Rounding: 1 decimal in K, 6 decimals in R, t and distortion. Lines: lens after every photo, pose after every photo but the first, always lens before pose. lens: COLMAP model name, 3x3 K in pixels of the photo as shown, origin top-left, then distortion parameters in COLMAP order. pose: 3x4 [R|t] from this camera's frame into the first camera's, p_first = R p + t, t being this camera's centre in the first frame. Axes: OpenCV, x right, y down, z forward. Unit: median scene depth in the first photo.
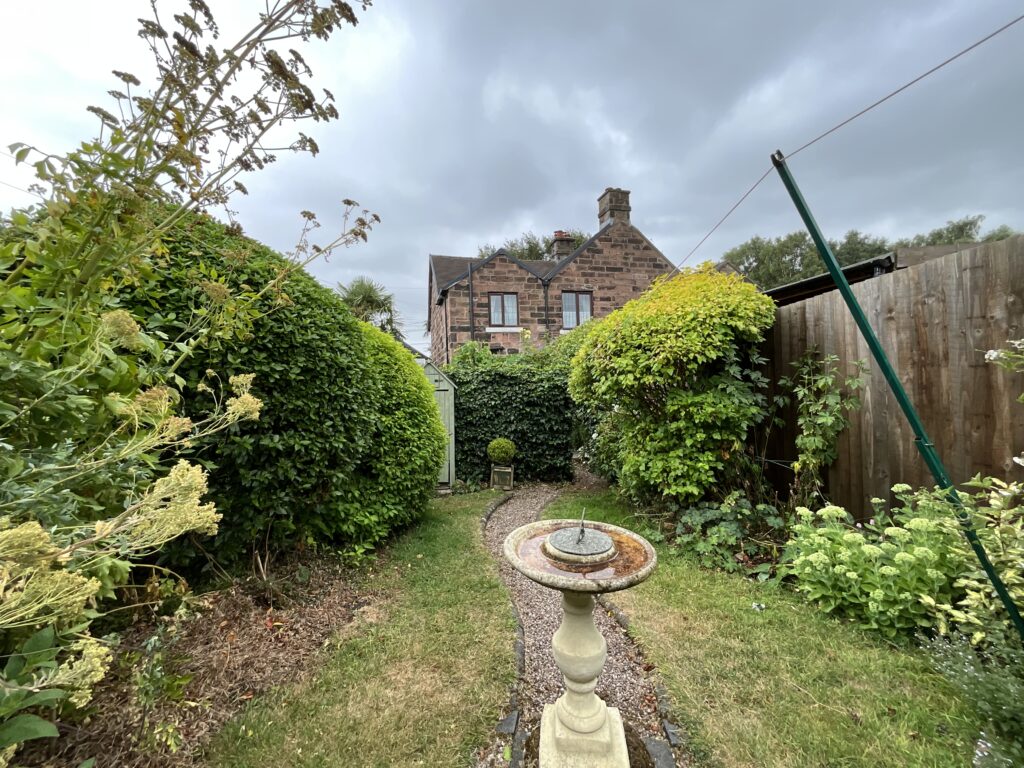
lens RADIAL K [[410.5, 0, 510.4], [0, 410.5, 385.9], [0, 0, 1]] dist [-0.000882, -0.000799]
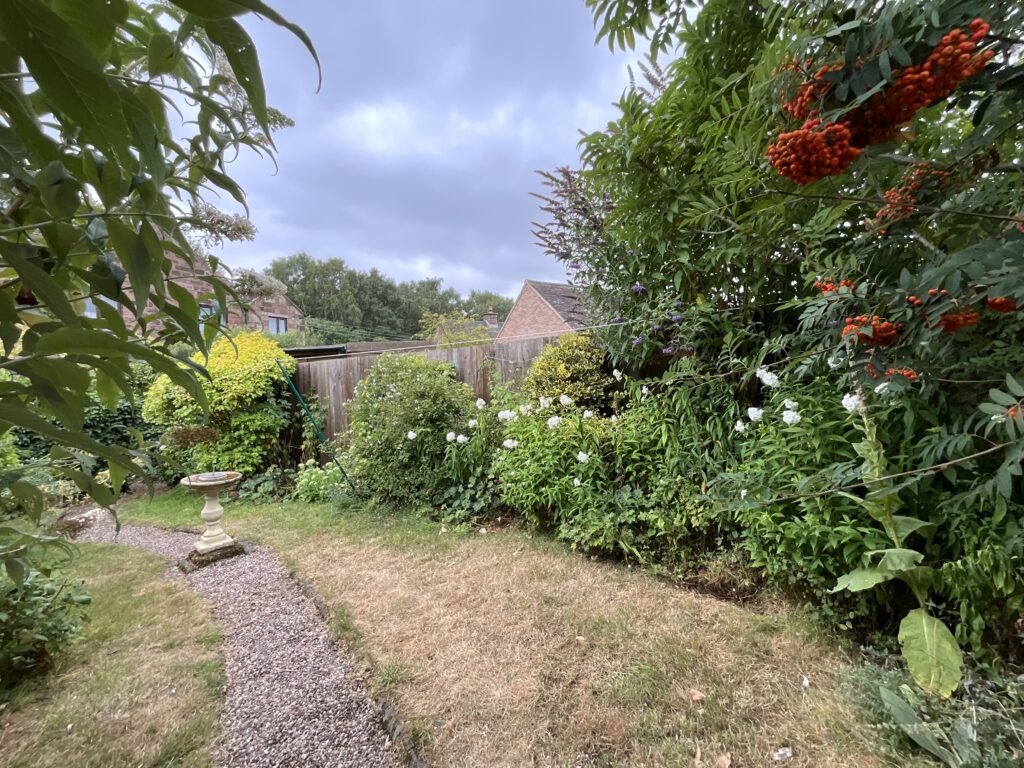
lens RADIAL K [[410.5, 0, 509.0], [0, 410.5, 385.1], [0, 0, 1]] dist [-0.000882, -0.000799]
pose [[0.542265, -0.004316, 0.840197, -0.440502], [0.005853, 0.999982, 0.001359, -0.104918], [-0.840187, 0.004181, 0.542280, -0.921653]]
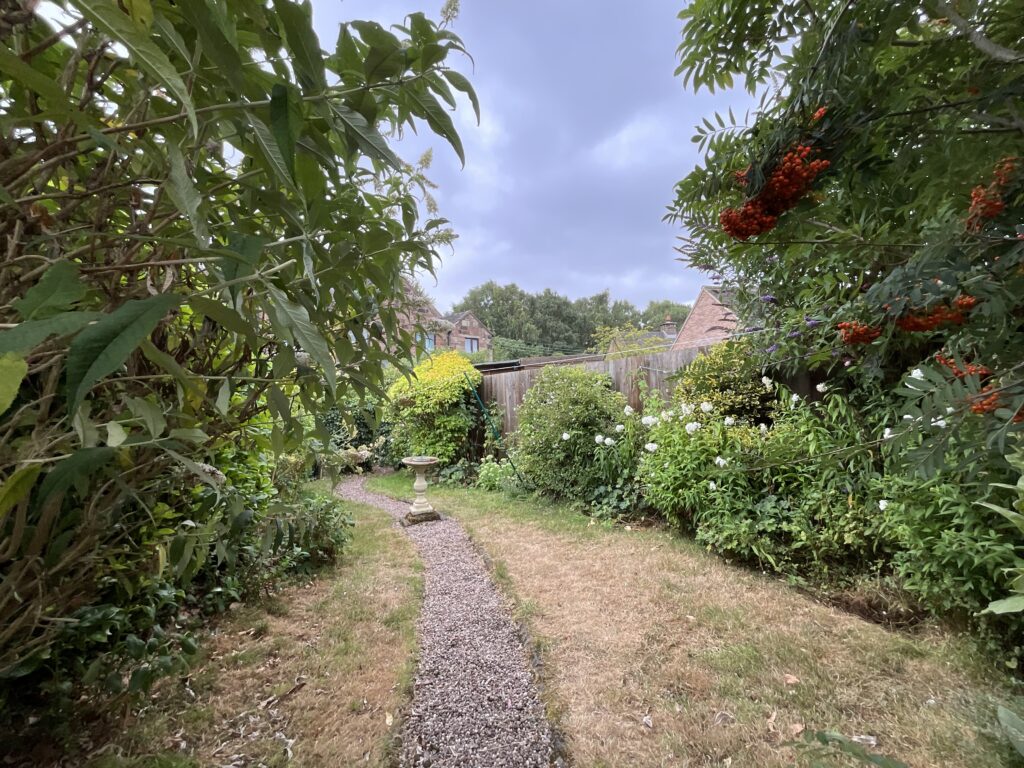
lens RADIAL K [[410.5, 0, 510.9], [0, 410.5, 383.4], [0, 0, 1]] dist [-0.000882, -0.000799]
pose [[0.837771, 0.023289, 0.545525, -0.497054], [-0.004972, 0.999374, -0.035028, -0.086384], [-0.545999, 0.026633, 0.837362, -1.093225]]
